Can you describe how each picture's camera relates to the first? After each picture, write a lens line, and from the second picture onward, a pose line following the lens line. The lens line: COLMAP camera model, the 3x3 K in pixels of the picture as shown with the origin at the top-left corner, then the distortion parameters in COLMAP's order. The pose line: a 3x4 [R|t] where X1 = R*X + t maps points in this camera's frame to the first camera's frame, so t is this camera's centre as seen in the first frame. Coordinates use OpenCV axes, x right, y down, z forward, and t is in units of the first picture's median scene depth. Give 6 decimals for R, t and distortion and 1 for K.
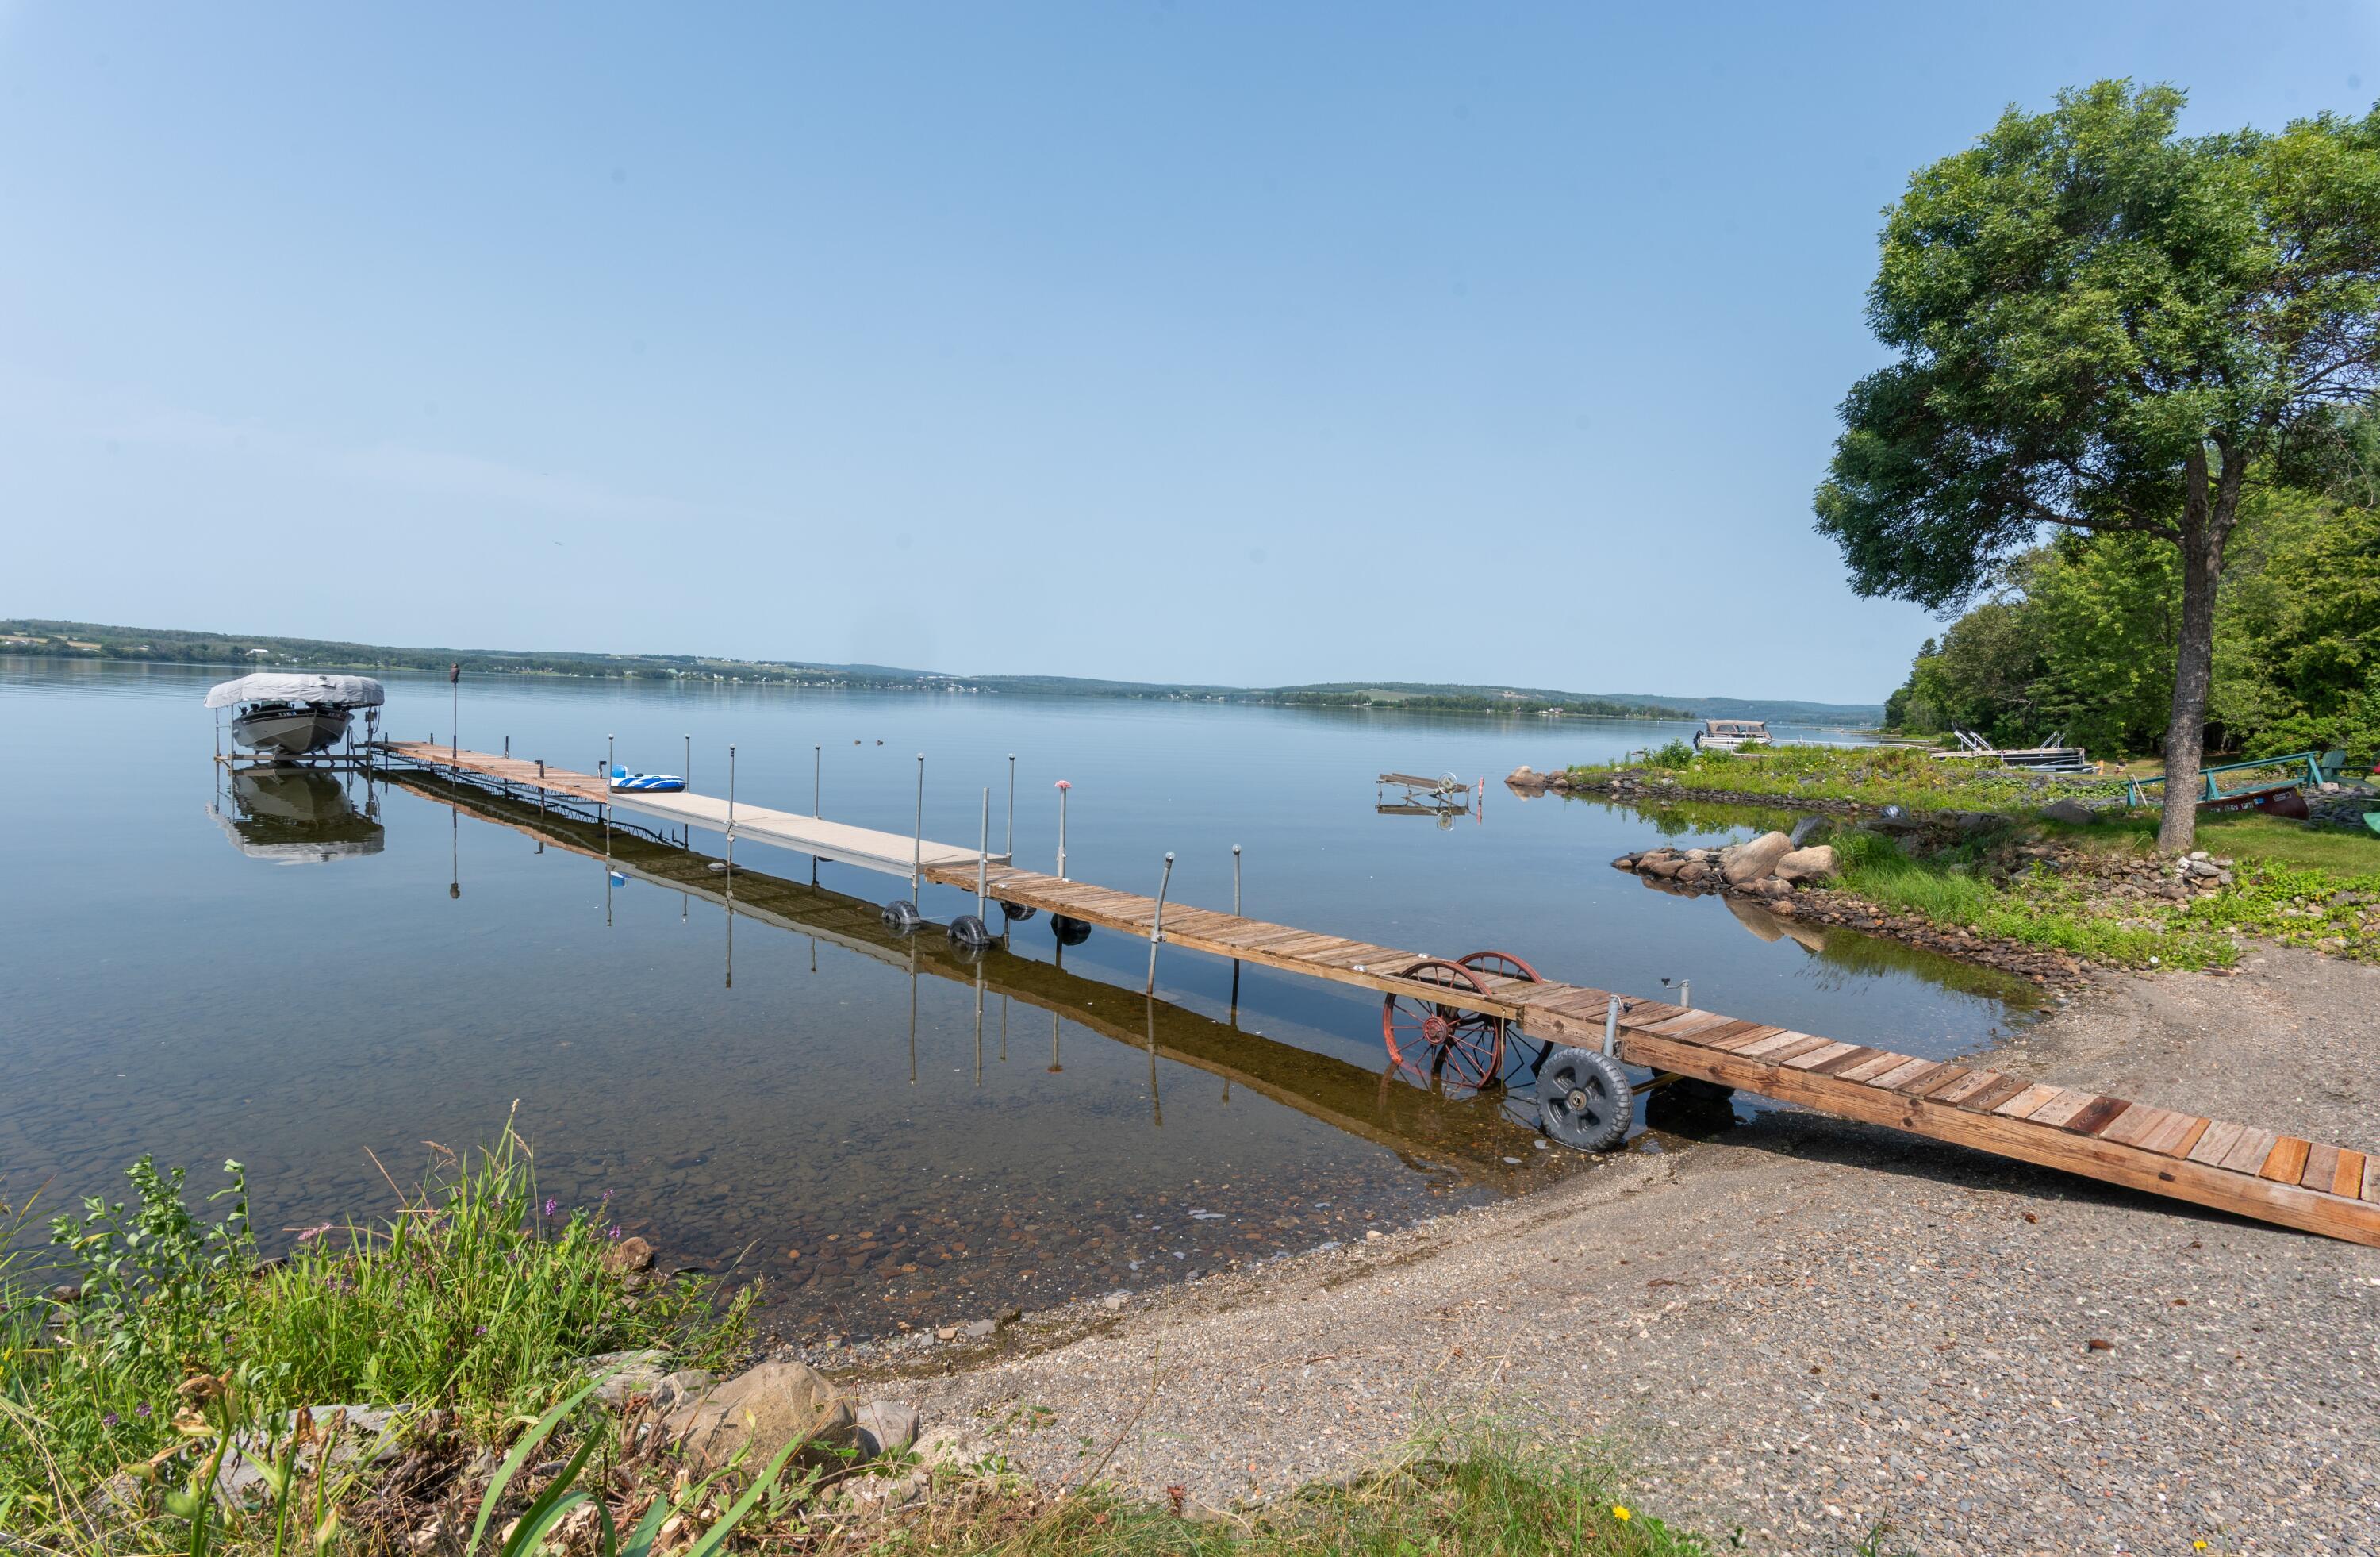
lens RADIAL K [[1161.1, 0, 1183.2], [0, 1161.1, 768.7], [0, 0, 1]] dist [-0.001746, 0.000455]
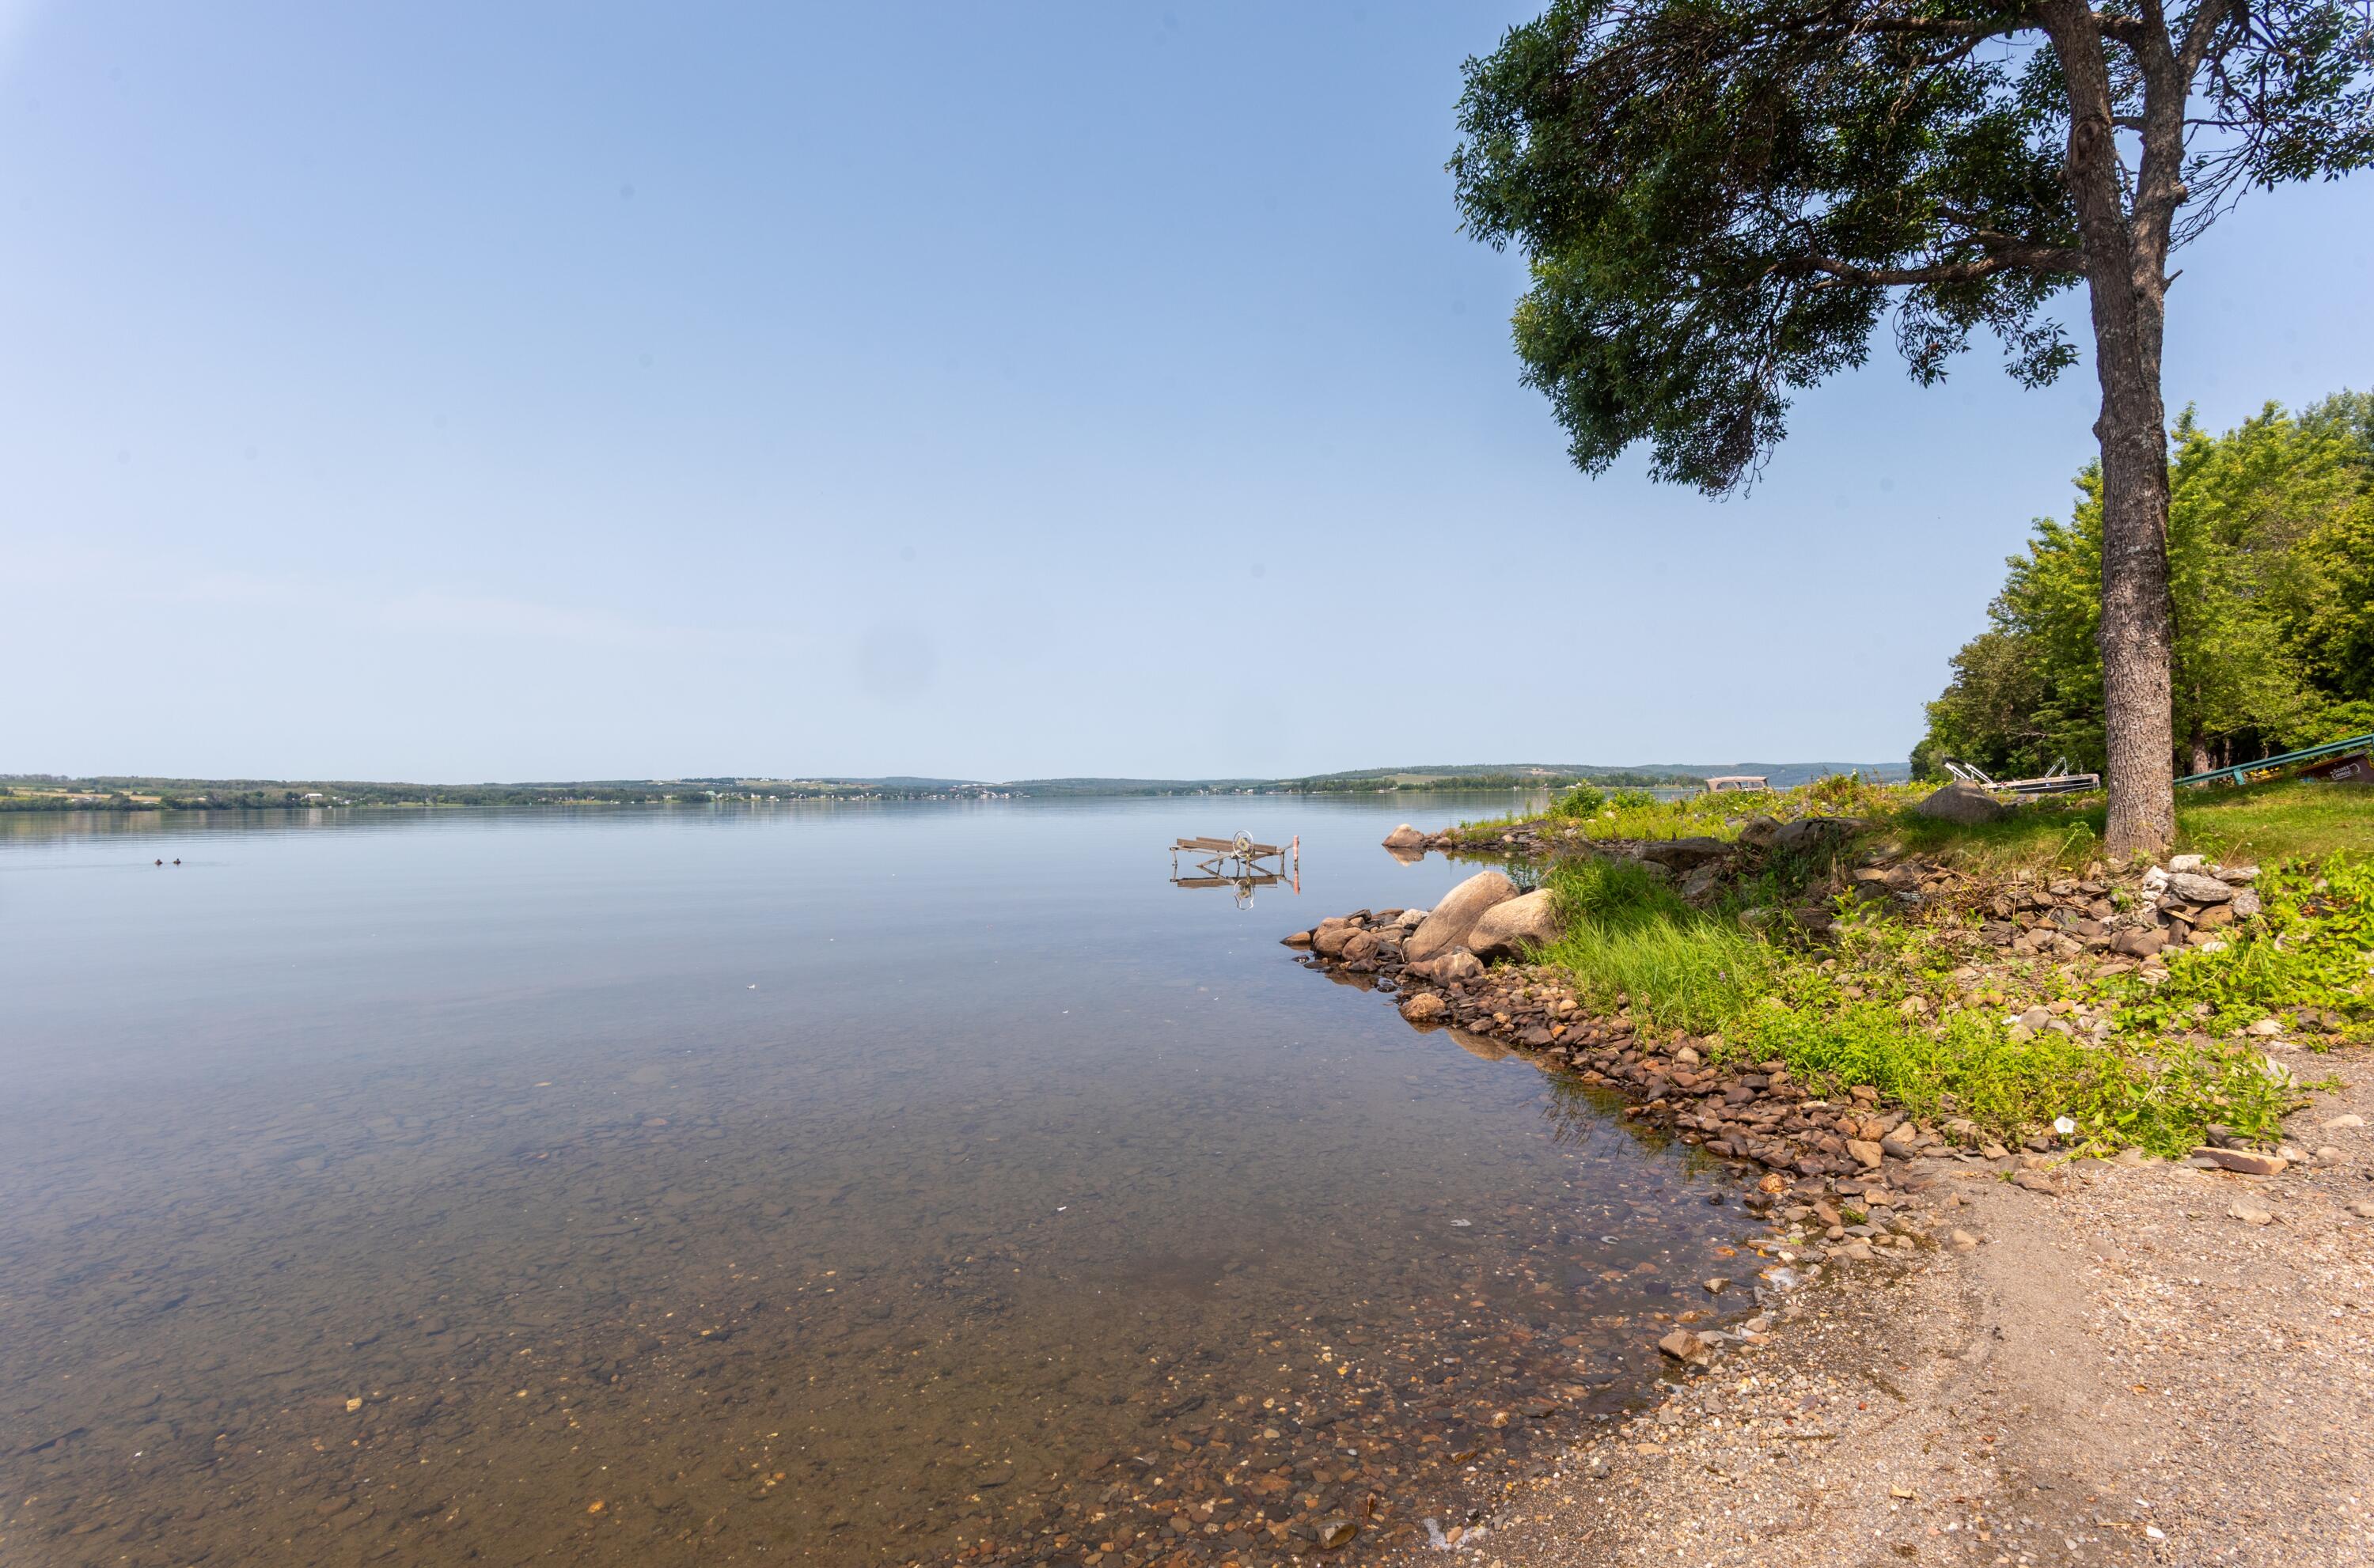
lens RADIAL K [[1149.3, 0, 1190.1], [0, 1149.3, 775.6], [0, 0, 1]] dist [0.001152, -0.000841]
pose [[0.998292, -0.053971, -0.022368, 0.457686], [0.052098, 0.995651, -0.077237, 0.052353], [0.026439, 0.075940, 0.996762, 0.491705]]
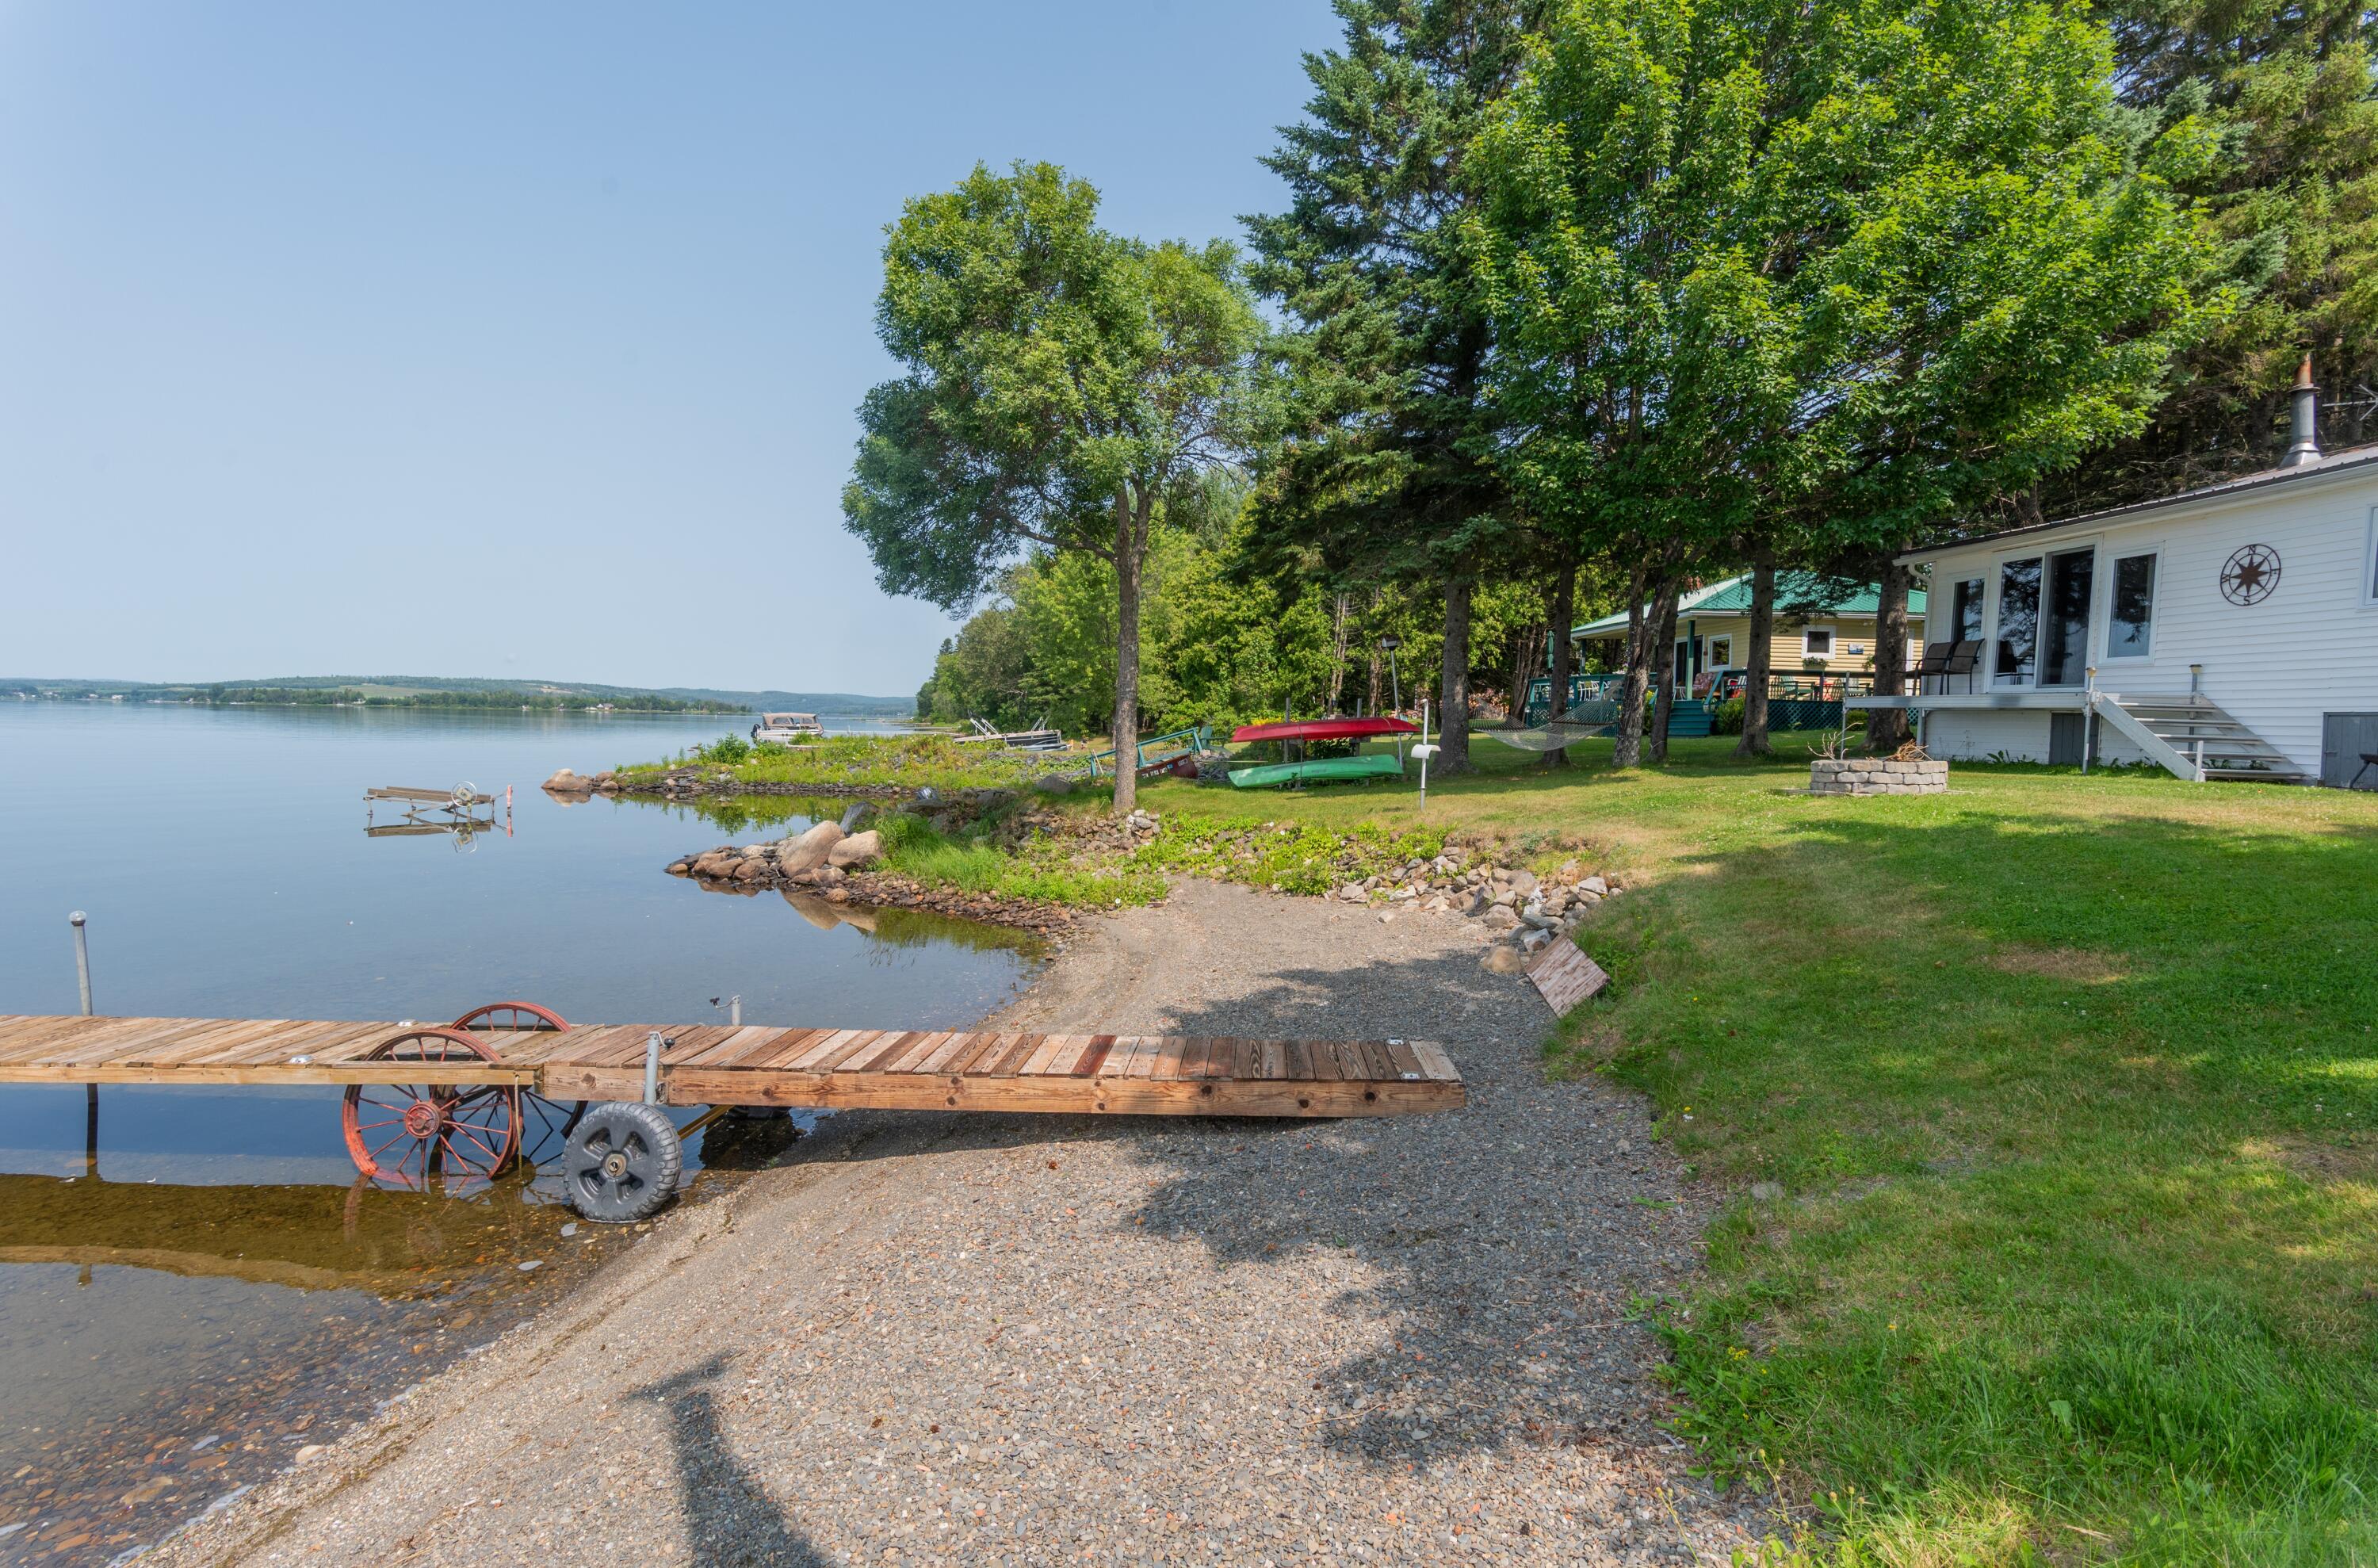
lens RADIAL K [[1173.6, 0, 1189.0], [0, 1173.6, 784.0], [0, 0, 1]] dist [0.001201, 0.000594]
pose [[0.717328, -0.062028, 0.693969, 0.029533], [0.050066, 0.998043, 0.037455, -0.001338], [-0.694934, 0.007876, 0.719030, 0.042829]]
